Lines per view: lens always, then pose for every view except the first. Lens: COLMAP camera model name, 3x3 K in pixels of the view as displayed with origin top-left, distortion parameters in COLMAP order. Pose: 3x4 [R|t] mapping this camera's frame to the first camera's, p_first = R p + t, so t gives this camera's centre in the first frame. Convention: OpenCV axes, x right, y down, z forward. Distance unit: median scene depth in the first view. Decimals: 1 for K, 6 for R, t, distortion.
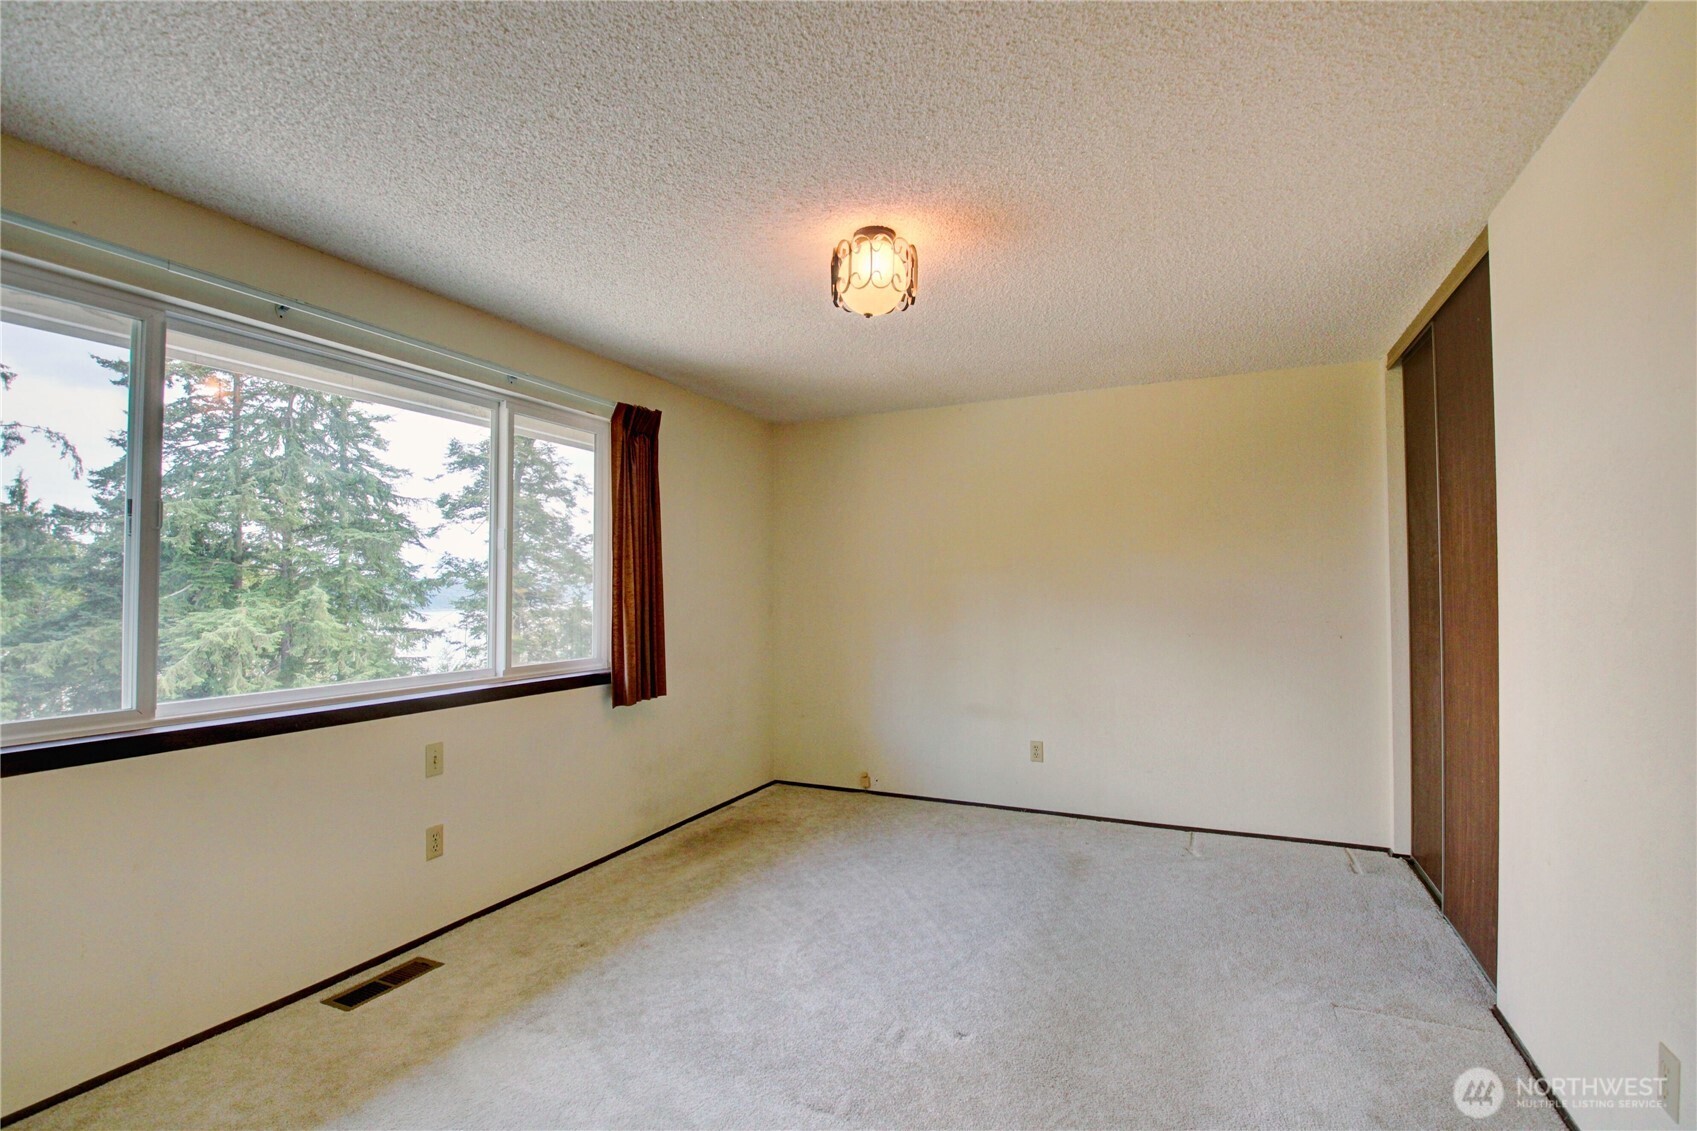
lens RADIAL K [[789.0, 0, 835.3], [0, 789.0, 566.6], [0, 0, 1]] dist [0.003228, -0.018116]
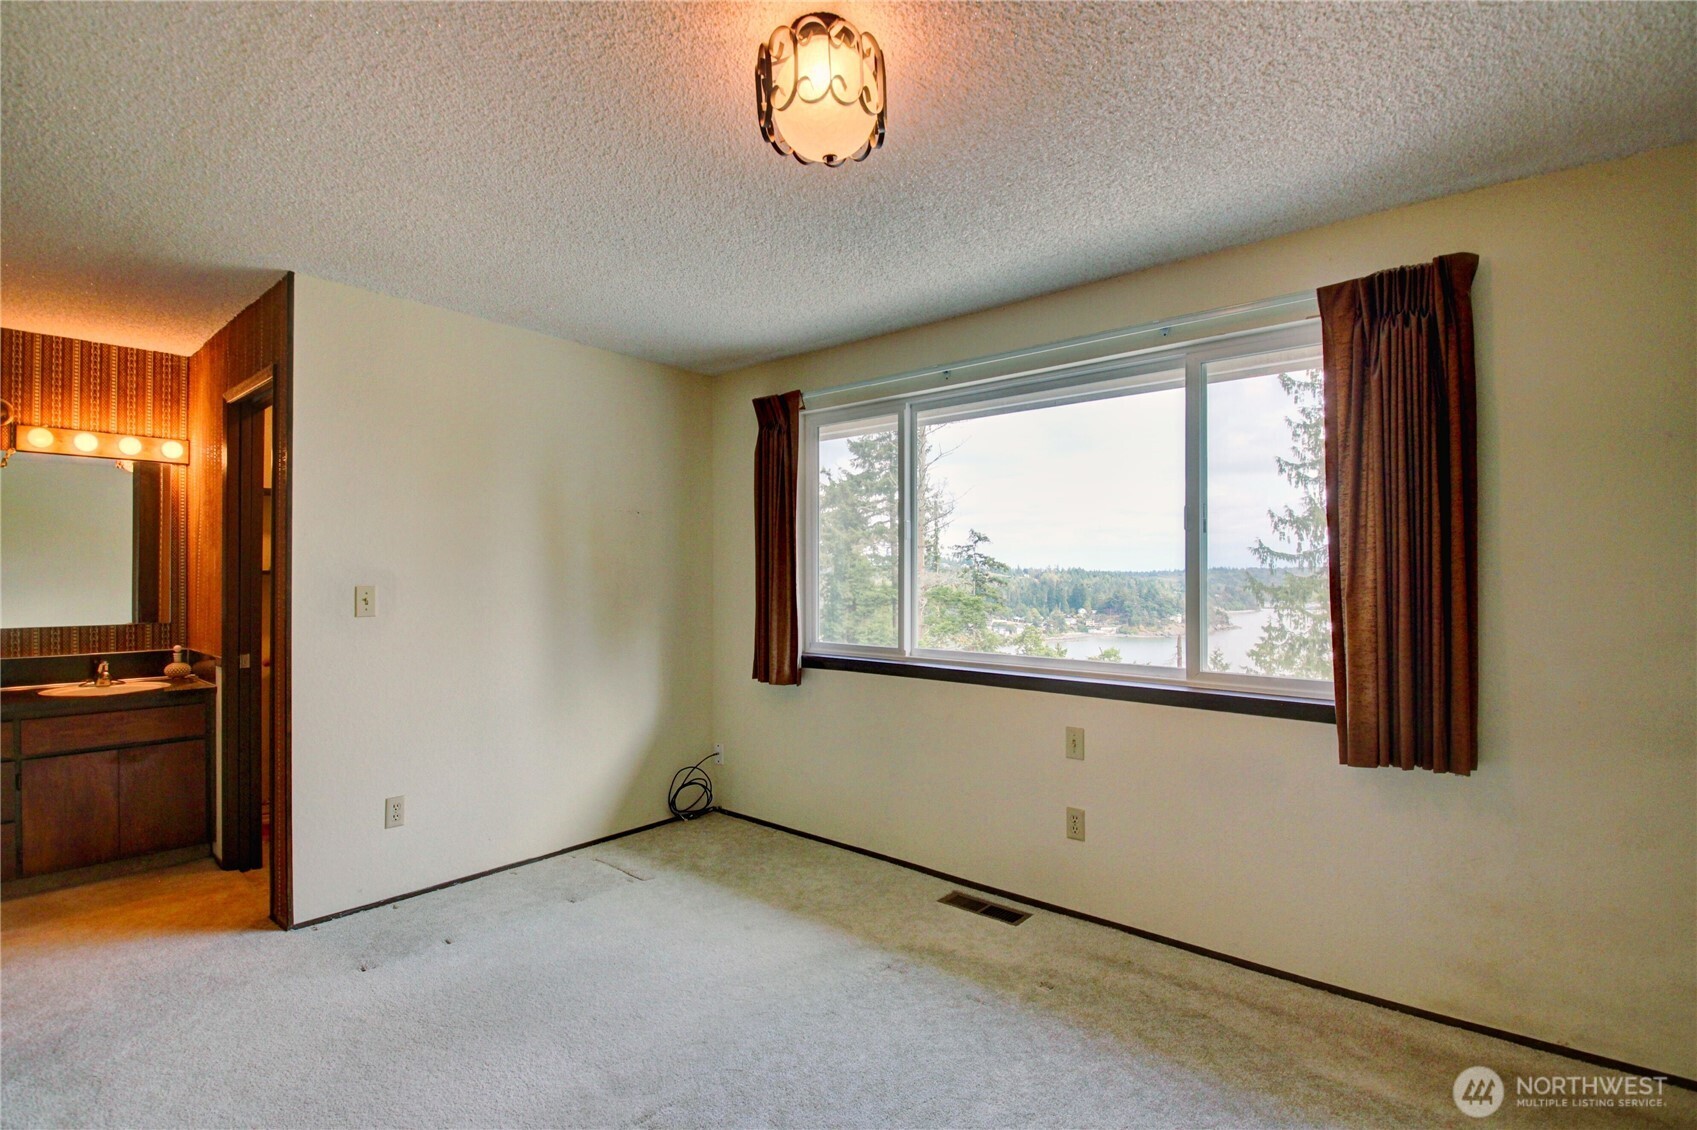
lens RADIAL K [[789.0, 0, 841.8], [0, 789.0, 569.8], [0, 0, 1]] dist [0.003228, -0.018116]
pose [[-0.266988, -0.006691, -0.963677, 0.429583], [0.023527, 0.999633, -0.013459, 0.020032], [0.963413, -0.026266, -0.266732, 0.757030]]
